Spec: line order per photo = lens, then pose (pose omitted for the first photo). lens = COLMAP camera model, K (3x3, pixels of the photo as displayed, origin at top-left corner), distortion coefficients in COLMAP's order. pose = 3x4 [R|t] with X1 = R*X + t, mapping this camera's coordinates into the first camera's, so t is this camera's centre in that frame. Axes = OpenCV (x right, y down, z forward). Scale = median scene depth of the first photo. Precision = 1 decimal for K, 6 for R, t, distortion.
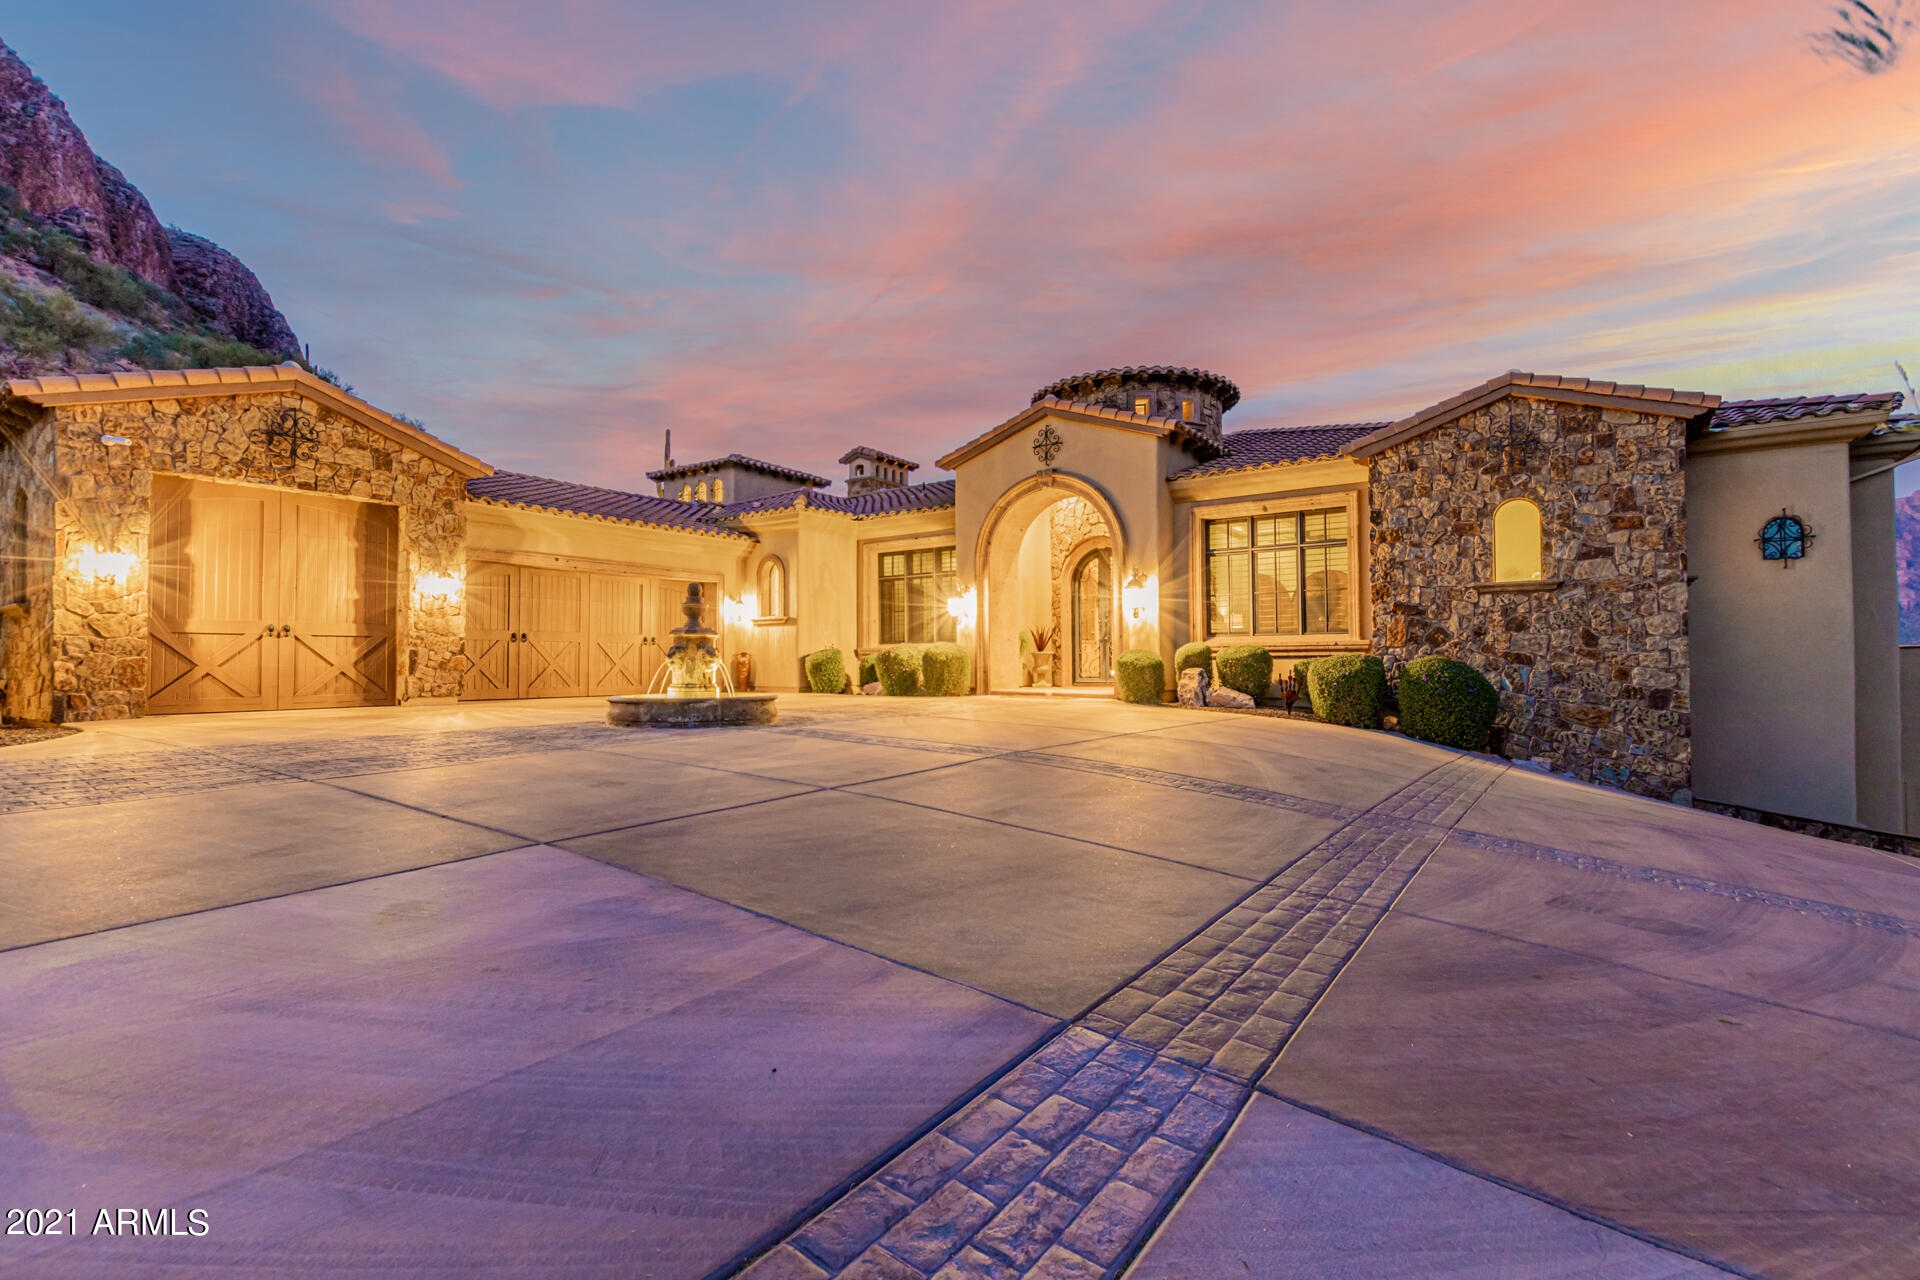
lens RADIAL K [[888.4, 0, 952.6], [0, 888.4, 672.6], [0, 0, 1]] dist [0.003152, -0.000716]
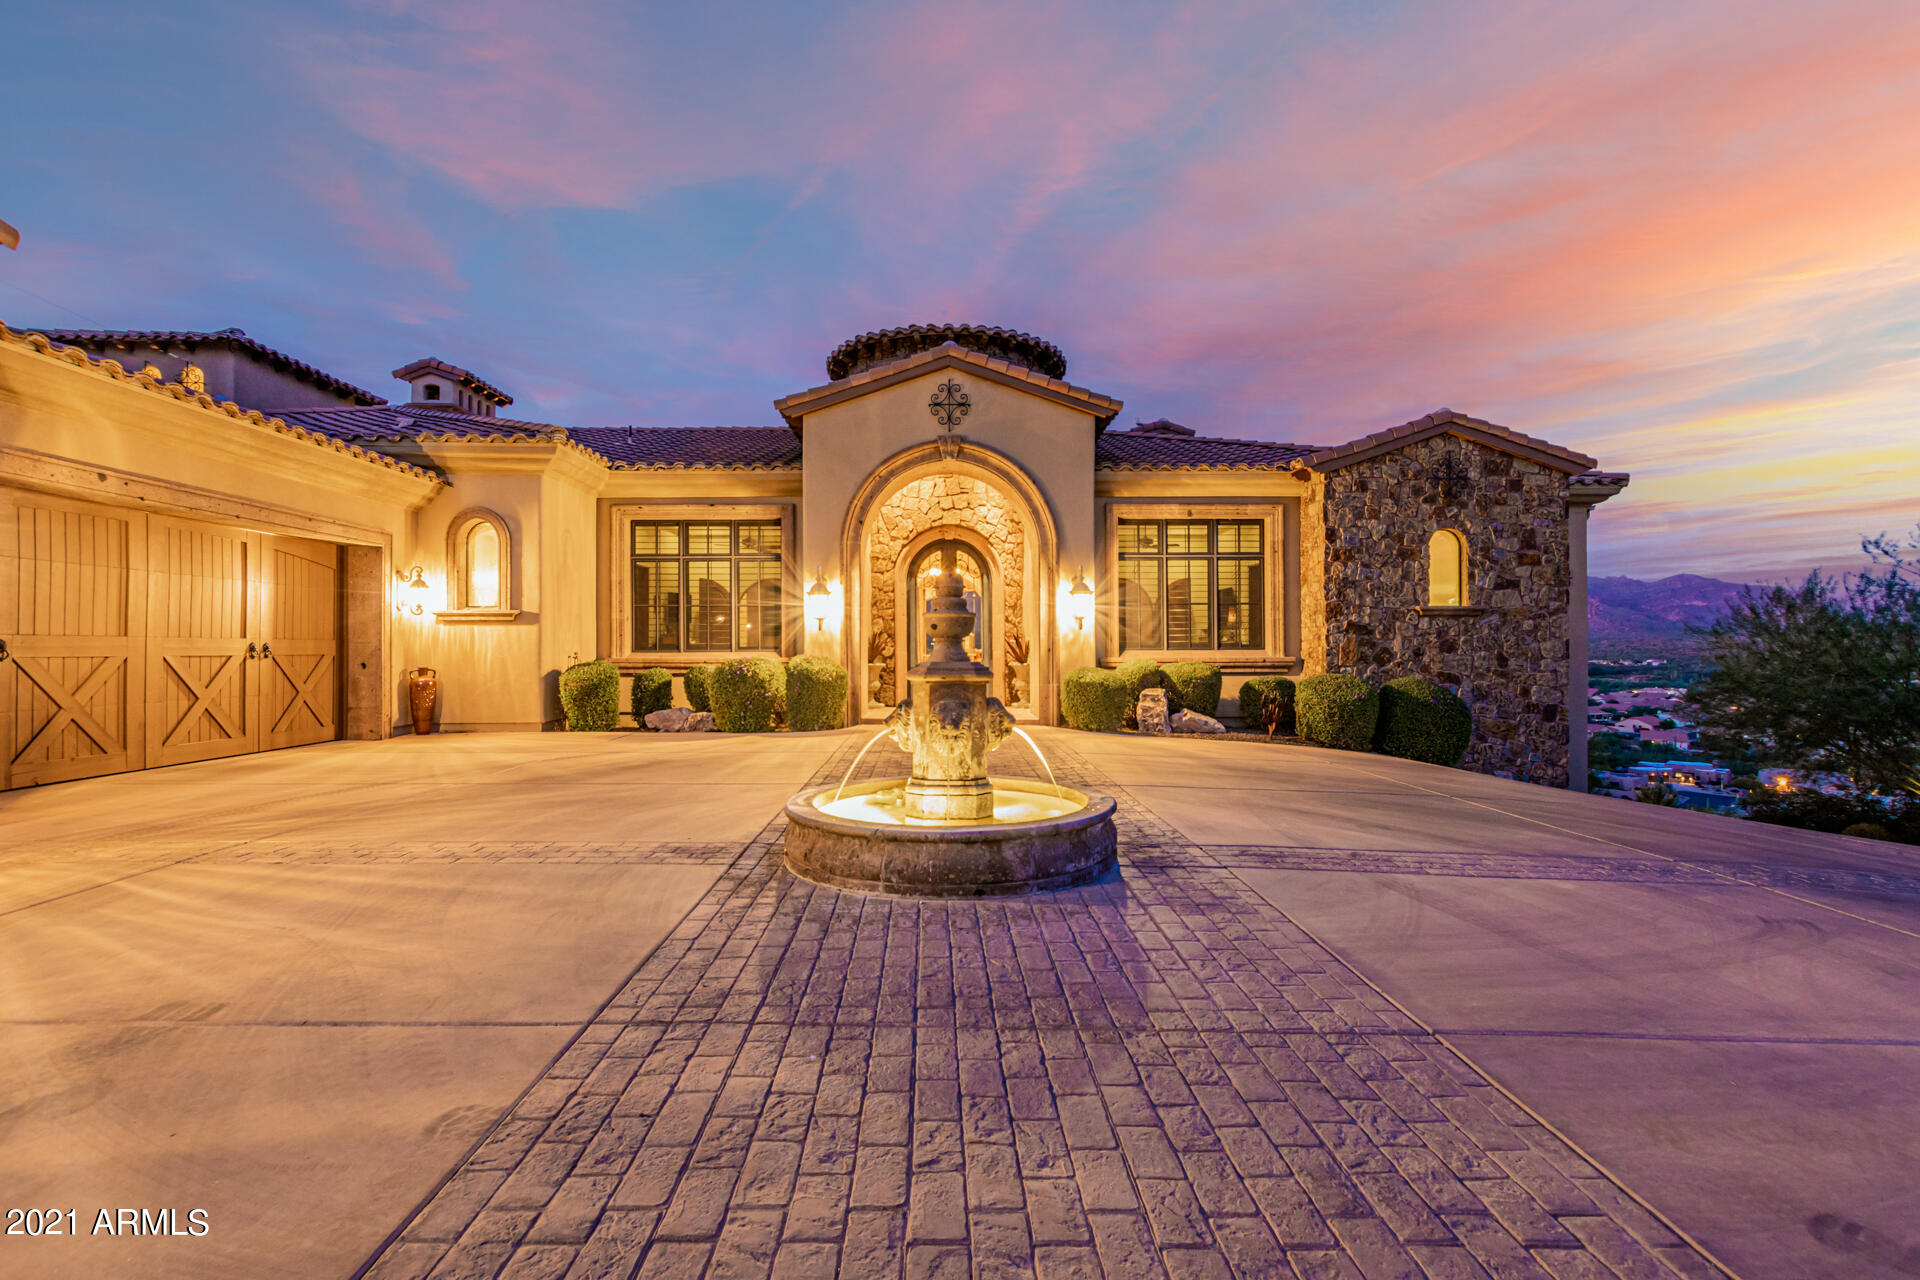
lens RADIAL K [[883.0, 0, 953.3], [0, 883.0, 658.9], [0, 0, 1]] dist [0.003014, 0.000495]
pose [[0.801838, -0.005141, 0.597519, -0.415072], [0.005695, 0.999983, 0.000961, -0.037006], [-0.597514, 0.002632, 0.801854, 0.429730]]
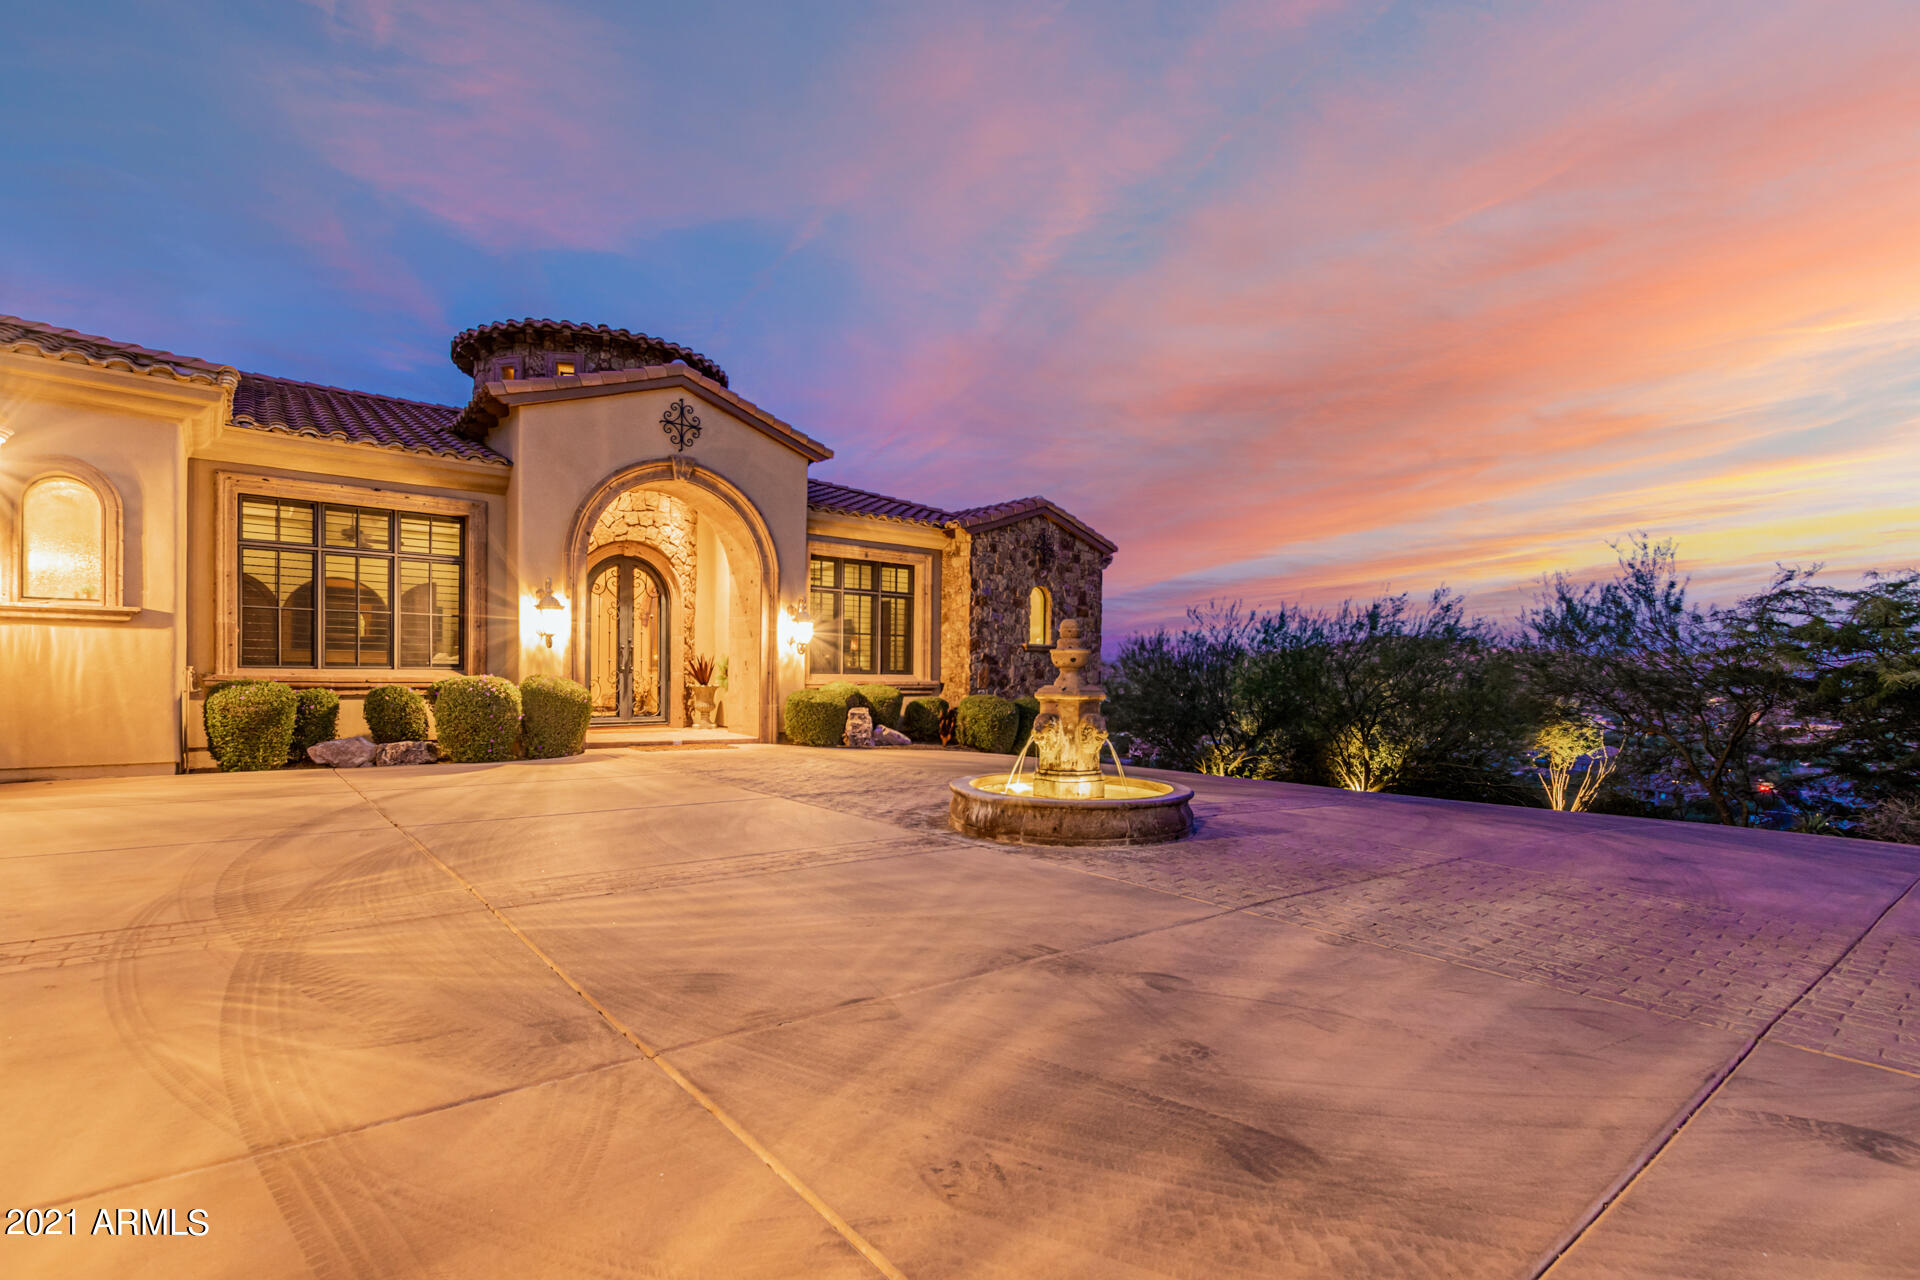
lens RADIAL K [[901.3, 0, 954.5], [0, 901.3, 695.4], [0, 0, 1]] dist [0.005378, -0.001736]
pose [[0.262707, -0.015725, 0.964747, -0.694038], [-0.005364, 0.999828, 0.017757, -0.038602], [-0.964861, -0.009840, 0.262578, 0.643592]]
